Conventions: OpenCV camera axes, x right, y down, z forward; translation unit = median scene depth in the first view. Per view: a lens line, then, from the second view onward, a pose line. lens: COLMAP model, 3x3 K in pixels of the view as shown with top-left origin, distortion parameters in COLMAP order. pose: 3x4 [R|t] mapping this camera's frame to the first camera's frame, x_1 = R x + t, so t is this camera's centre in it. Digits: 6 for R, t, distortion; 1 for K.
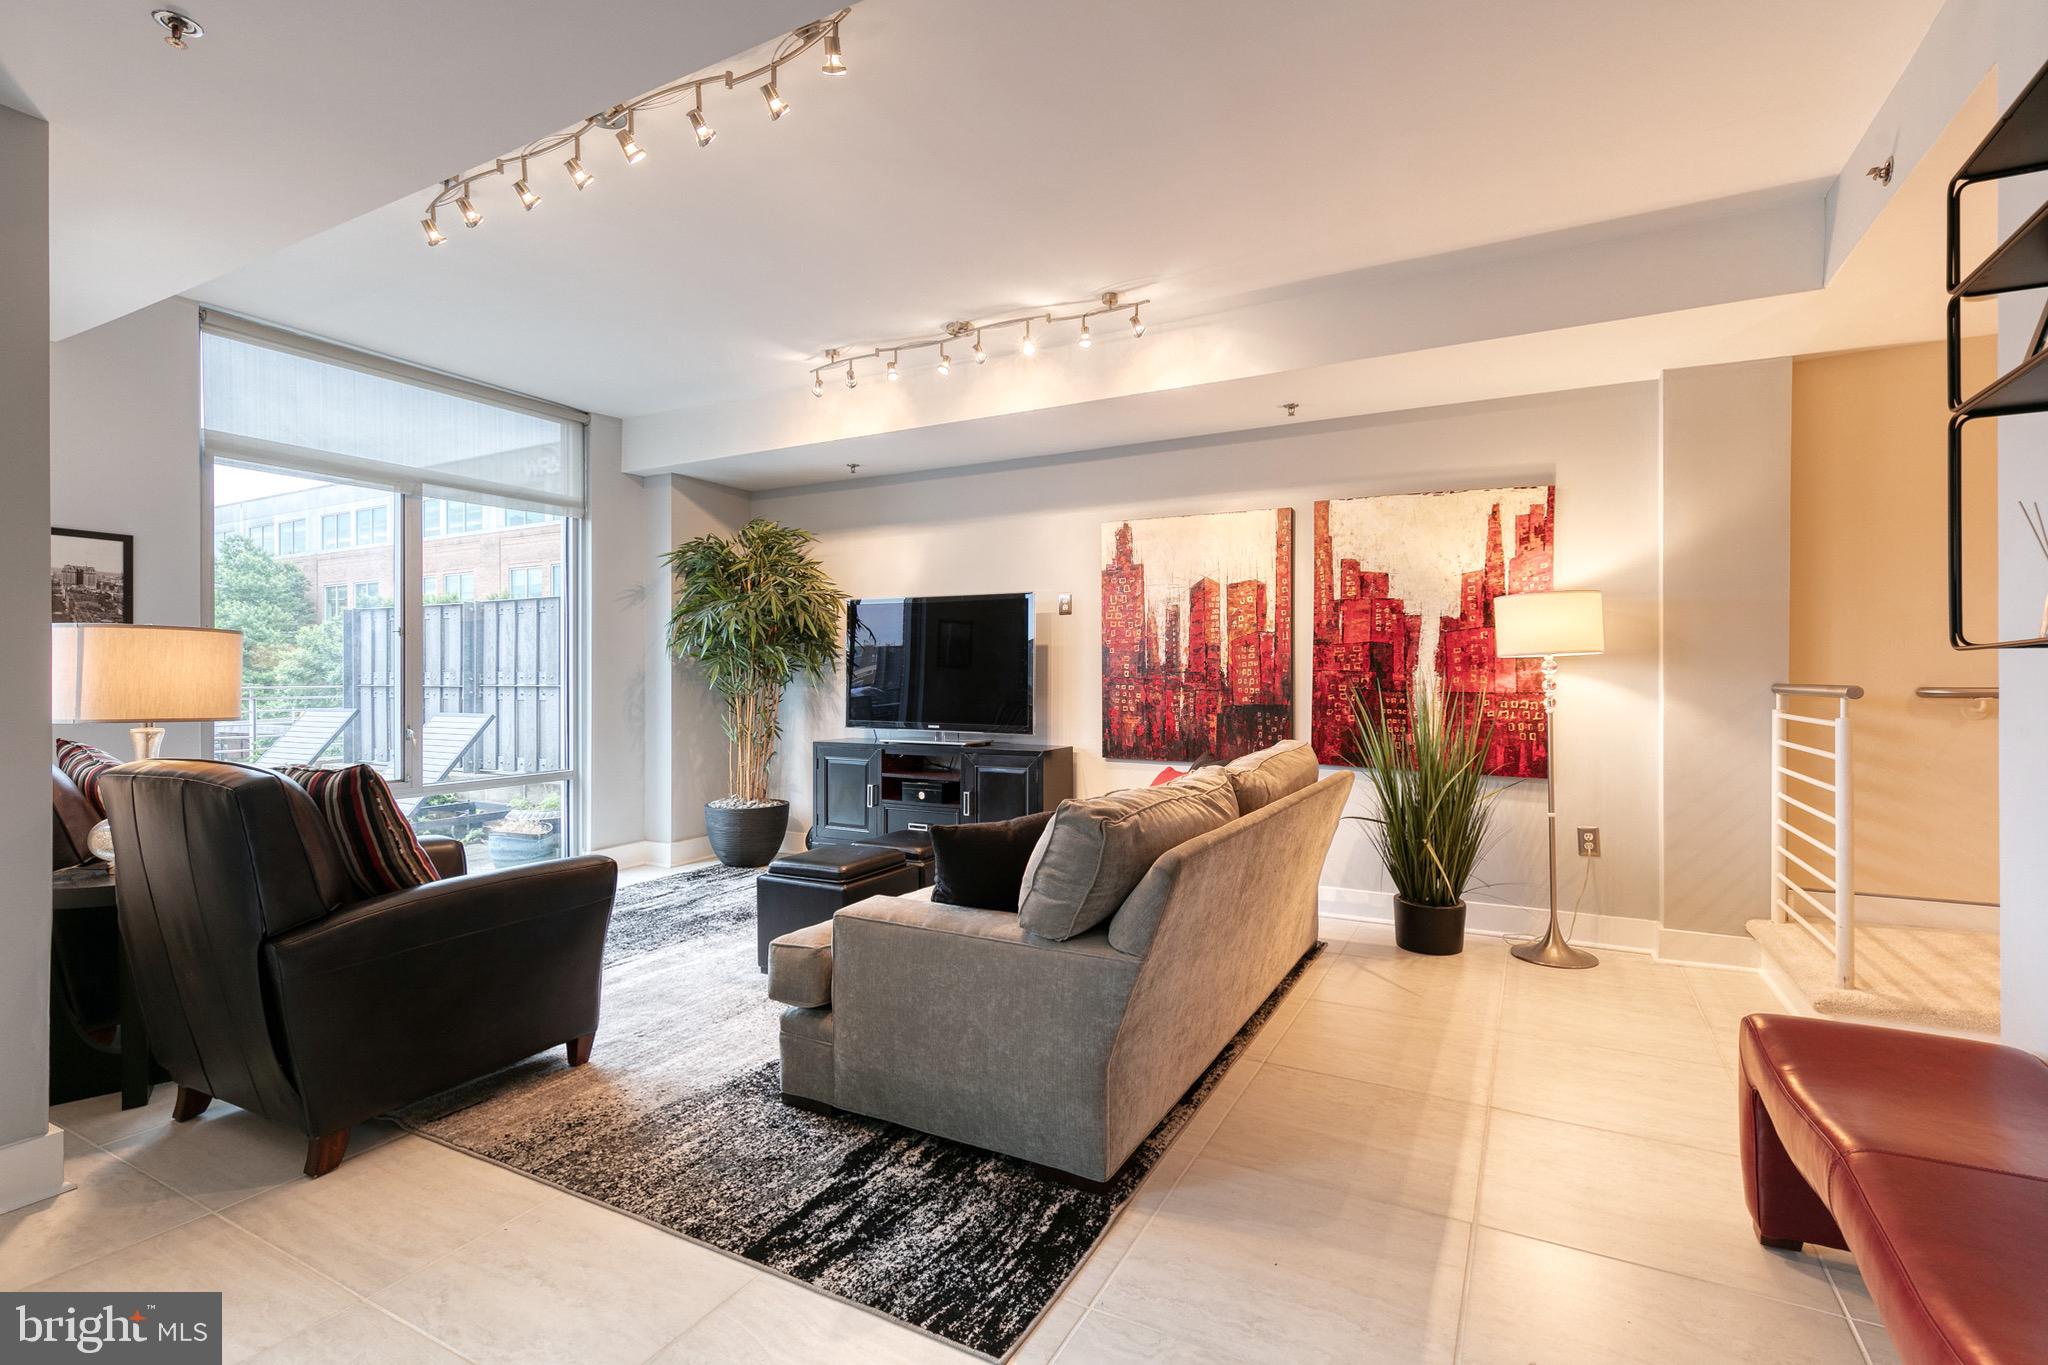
lens RADIAL K [[921.8, 0, 1047.4], [0, 921.8, 673.9], [0, 0, 1]] dist [0.003169, -0.000038]
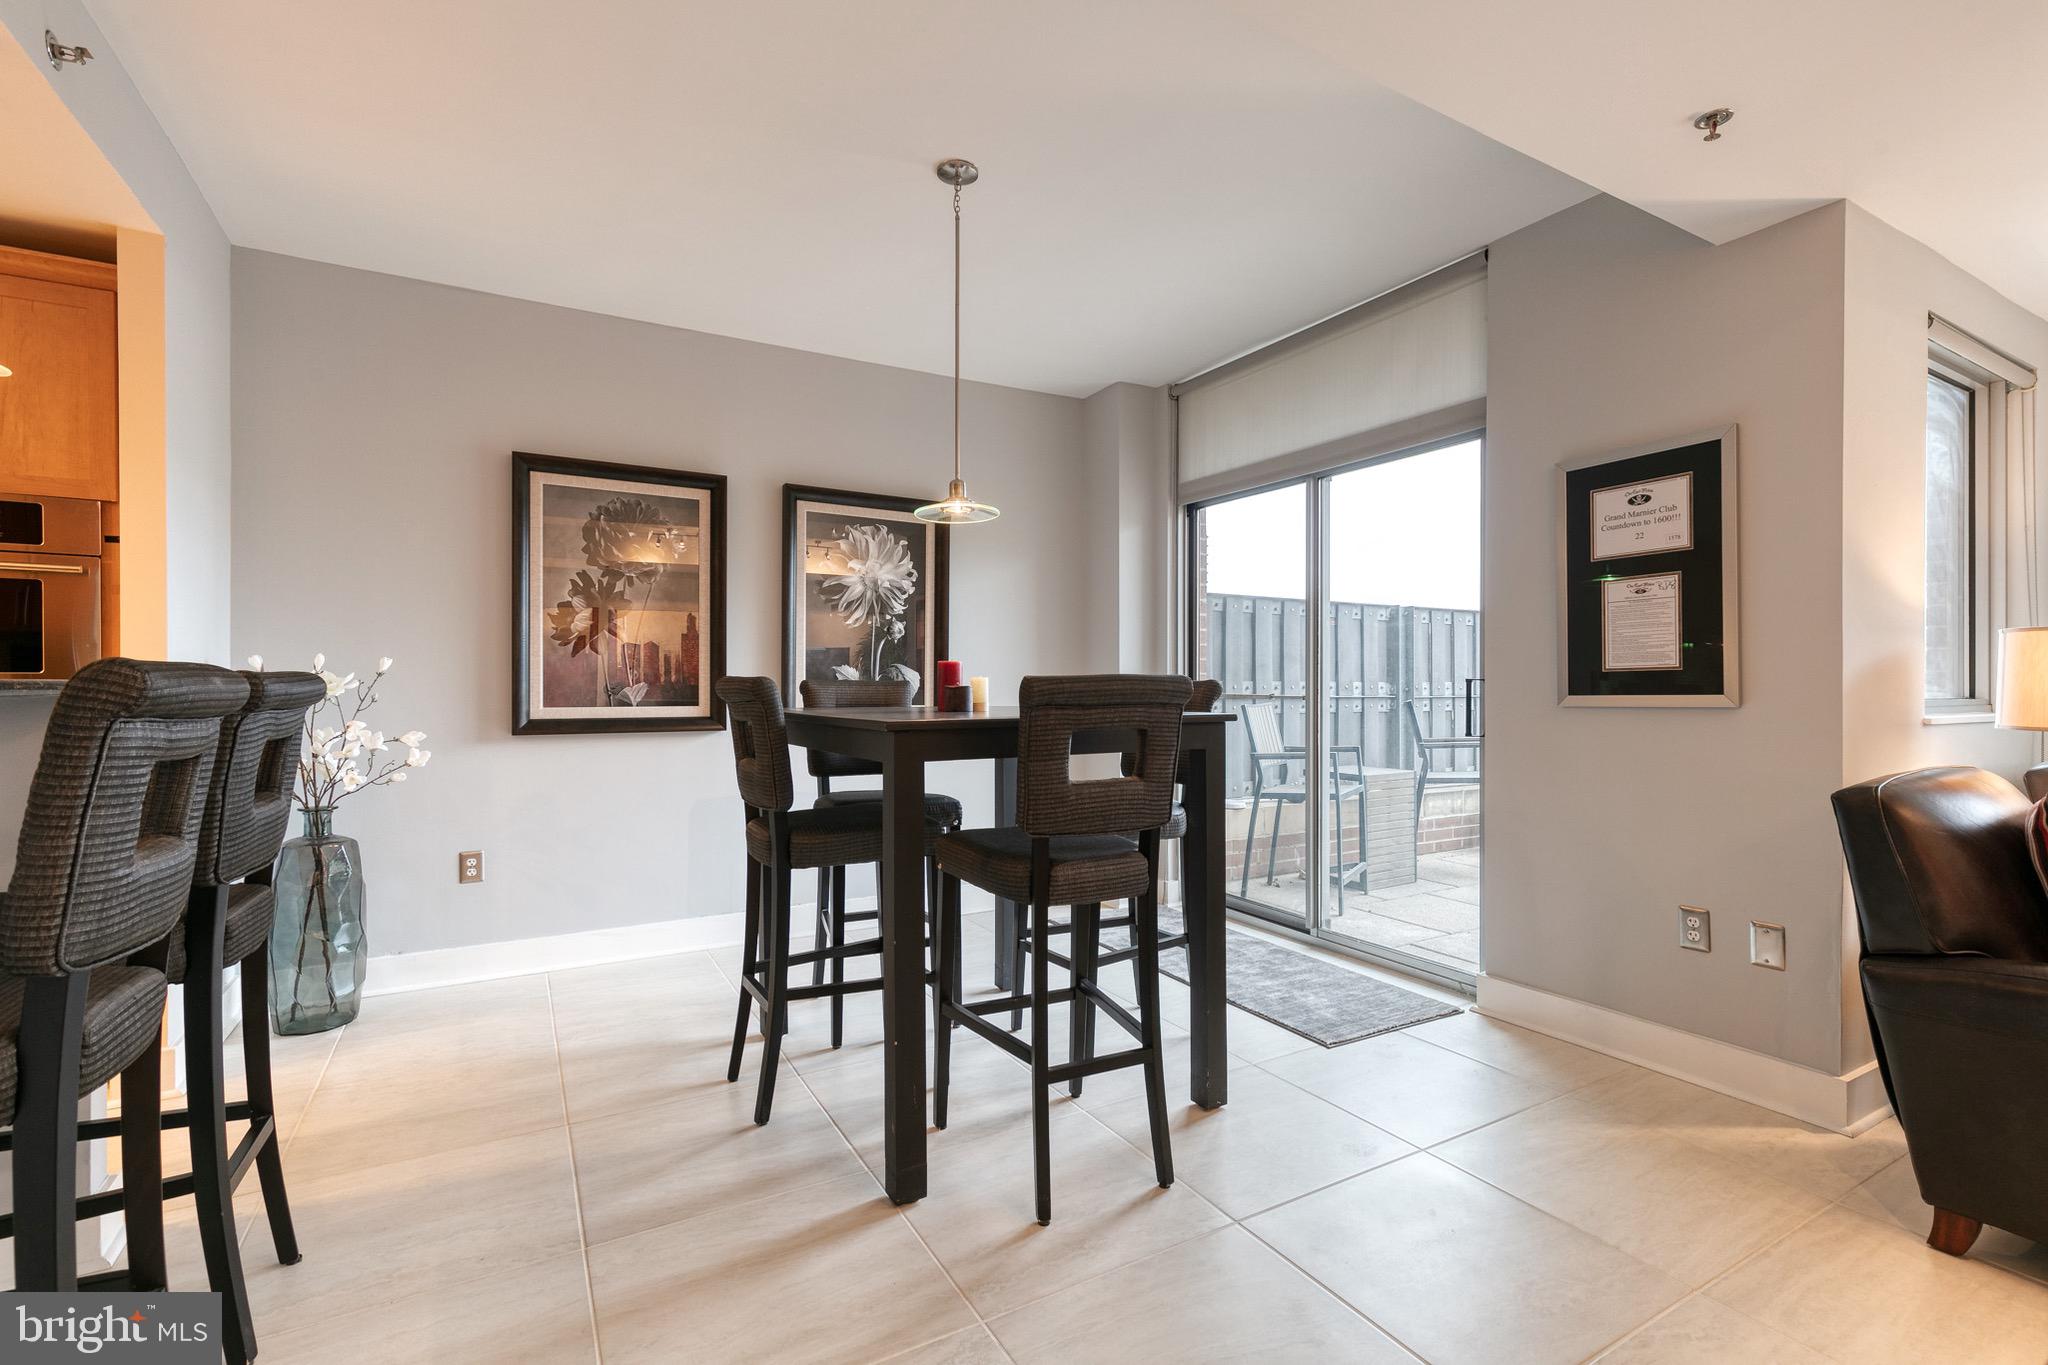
lens RADIAL K [[922.0, 0, 1046.6], [0, 922.0, 685.2], [0, 0, 1]] dist [-0.002670, -0.000319]
pose [[-0.524193, 0.001834, -0.851598, 0.205116], [0.003783, 0.999993, -0.000176, 0.002254], [0.851591, -0.003314, -0.524196, 0.377625]]
